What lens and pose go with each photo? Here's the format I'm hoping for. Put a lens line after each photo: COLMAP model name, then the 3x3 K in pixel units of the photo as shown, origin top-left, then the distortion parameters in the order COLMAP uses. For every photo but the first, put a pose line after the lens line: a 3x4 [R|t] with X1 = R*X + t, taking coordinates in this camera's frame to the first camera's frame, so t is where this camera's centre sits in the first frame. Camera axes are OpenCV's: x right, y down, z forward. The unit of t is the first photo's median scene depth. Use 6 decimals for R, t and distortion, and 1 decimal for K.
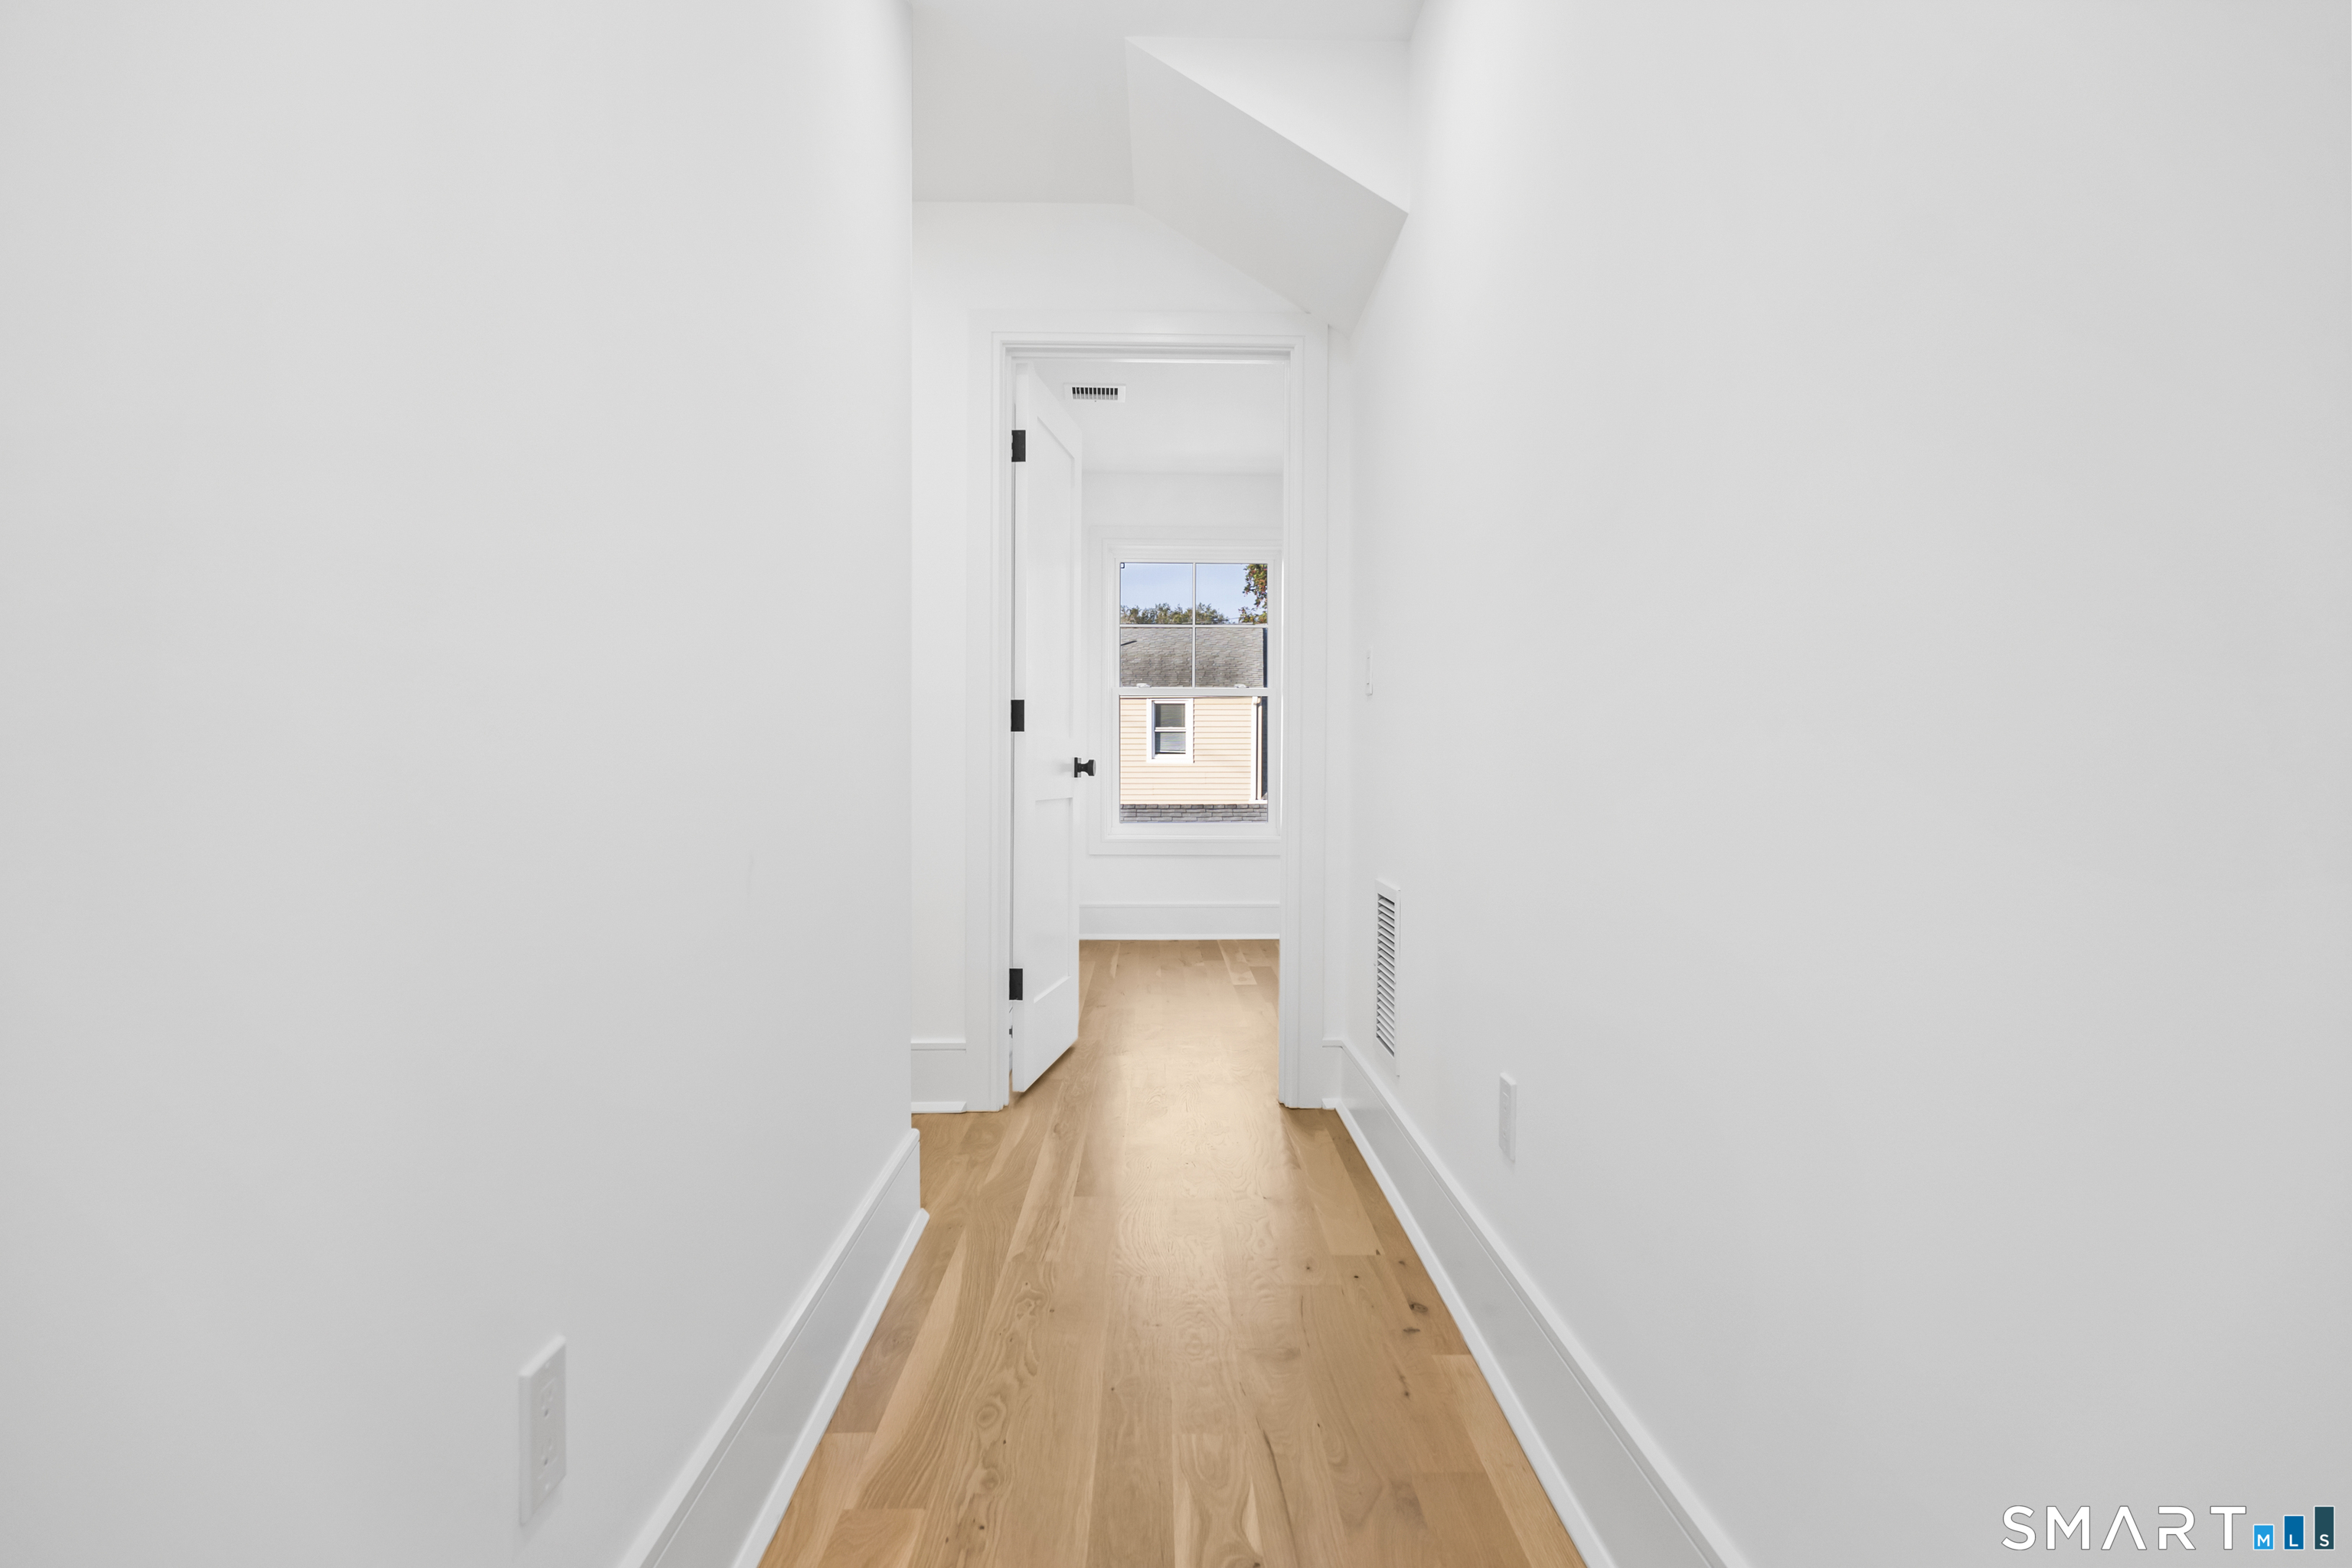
lens RADIAL K [[1341.4, 0, 1192.3], [0, 1341.4, 786.7], [0, 0, 1]] dist [0.003171, 0.001771]
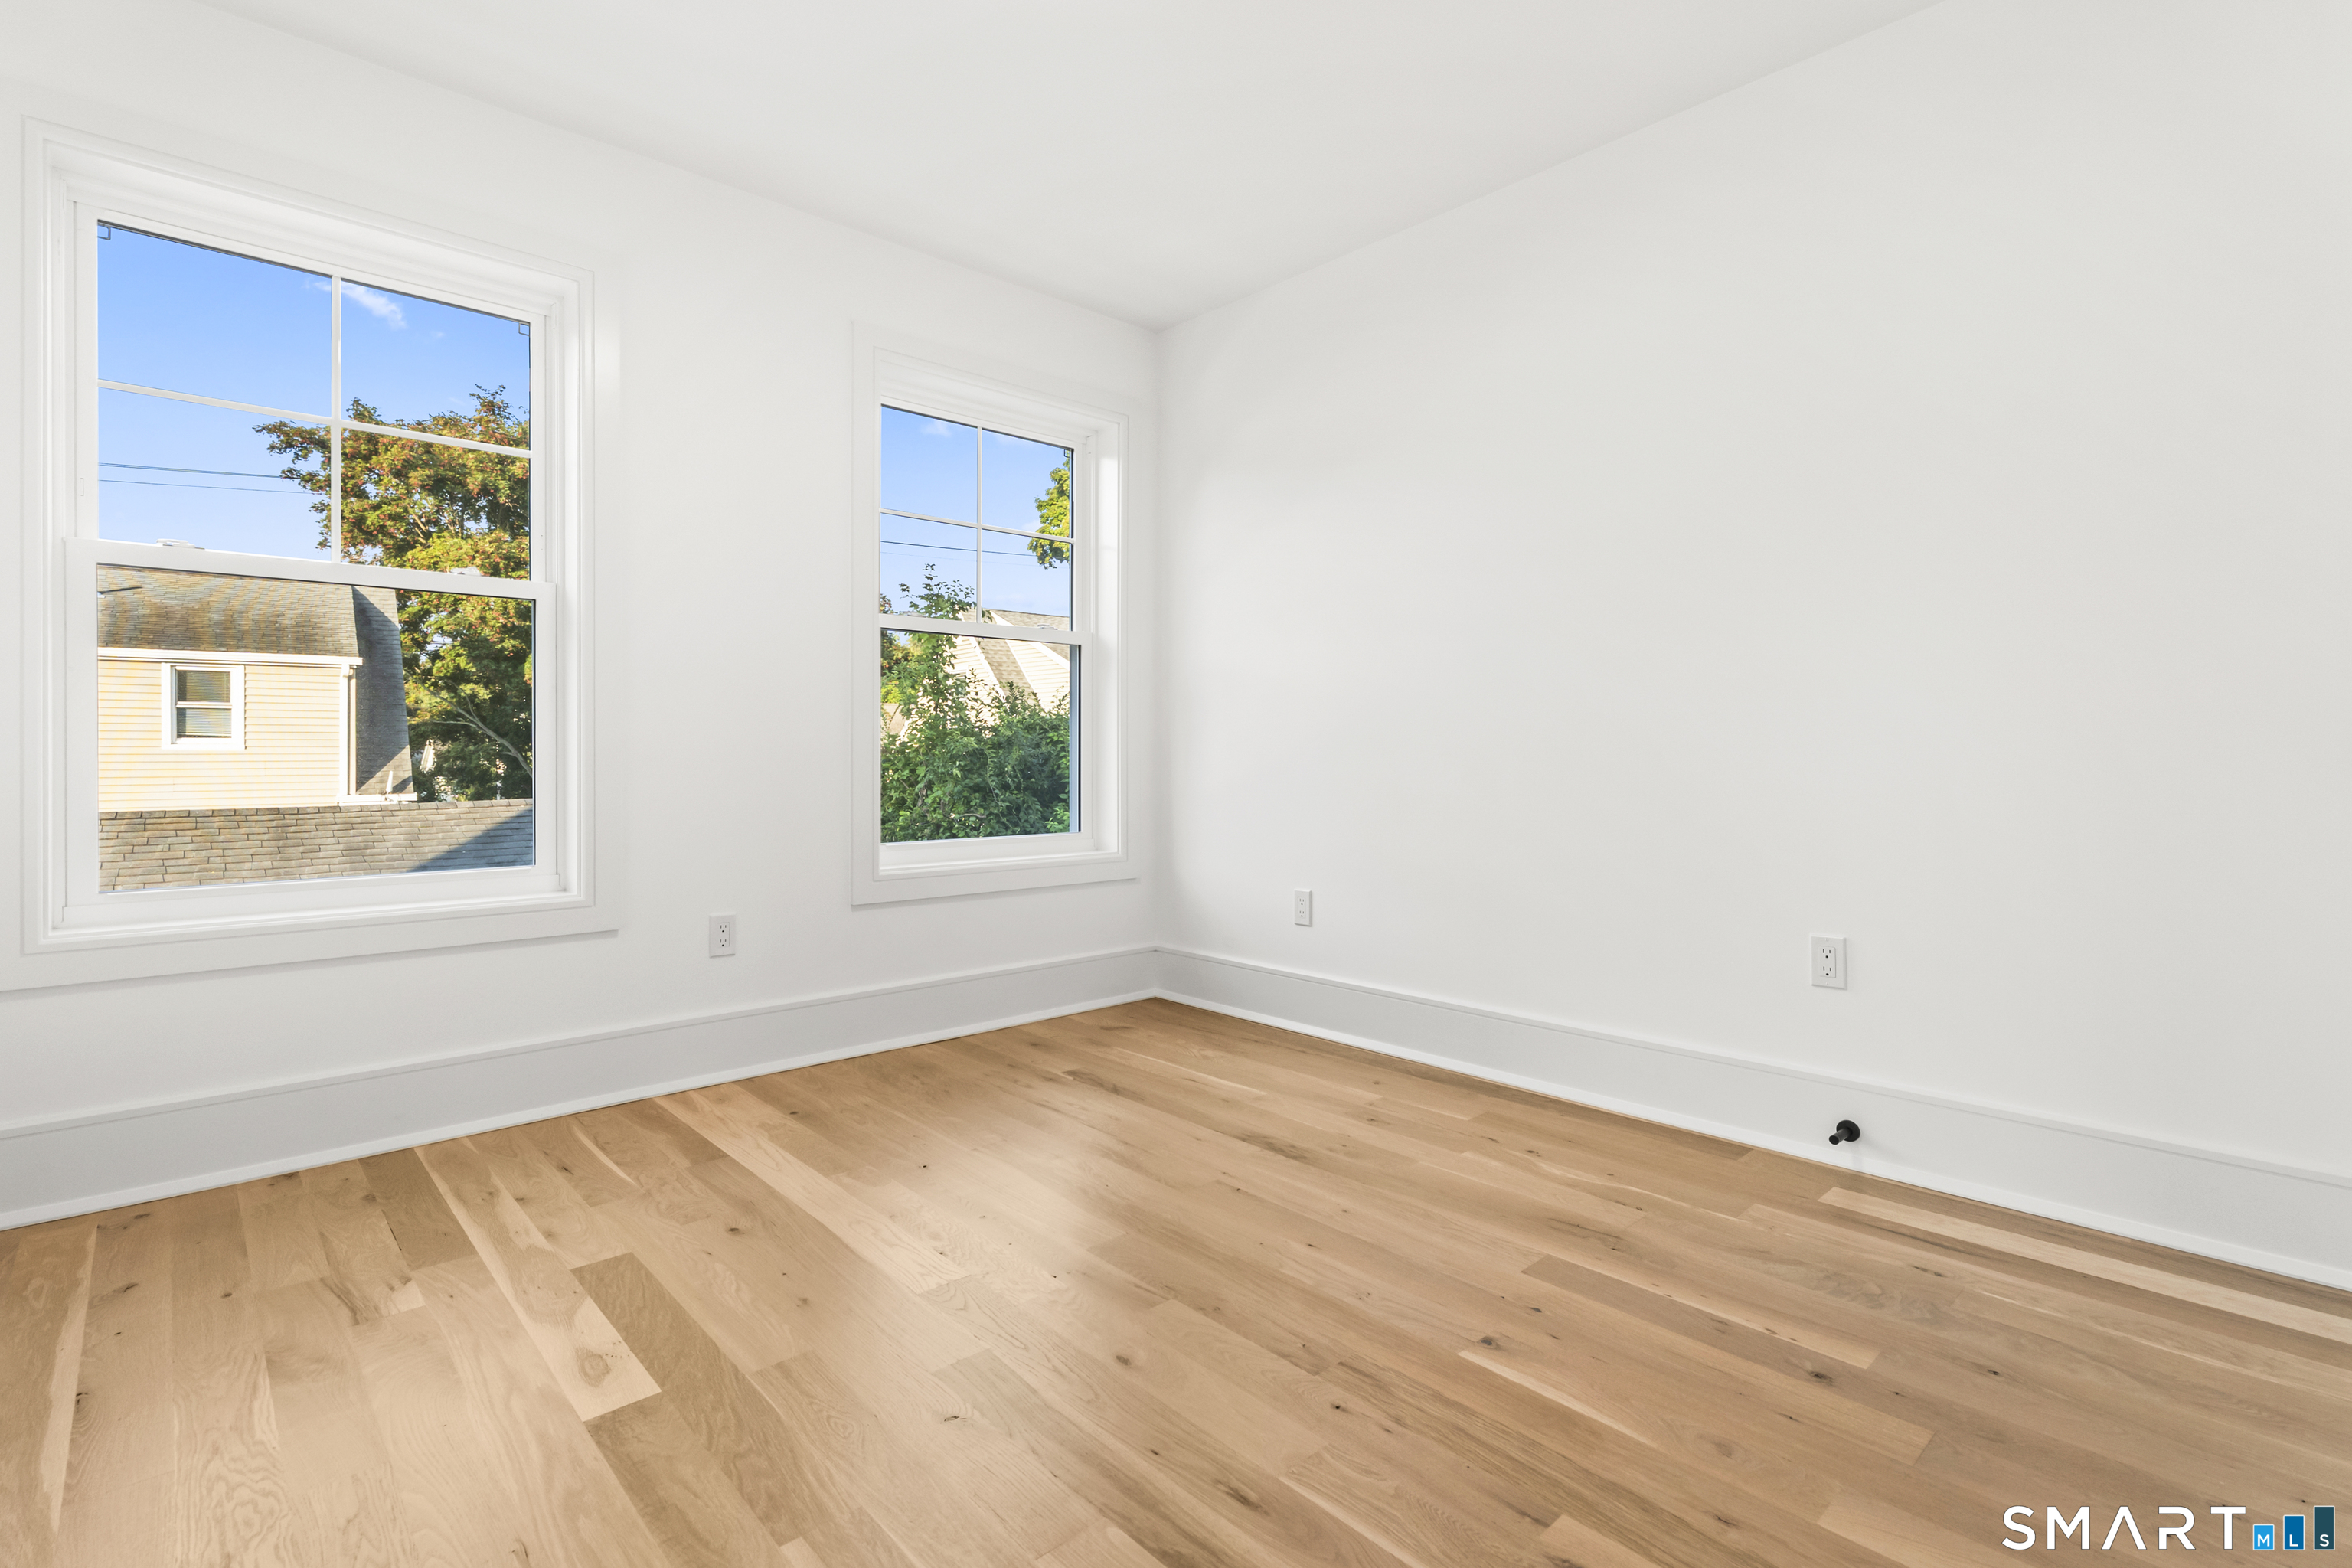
lens RADIAL K [[1103.8, 0, 1178.6], [0, 1103.8, 756.6], [0, 0, 1]] dist [0.004548, 0.000765]
pose [[0.757518, -0.003568, 0.652805, -0.008203], [0.011936, 0.999894, -0.008385, -0.002087], [-0.652705, 0.014144, 0.757480, 0.171332]]
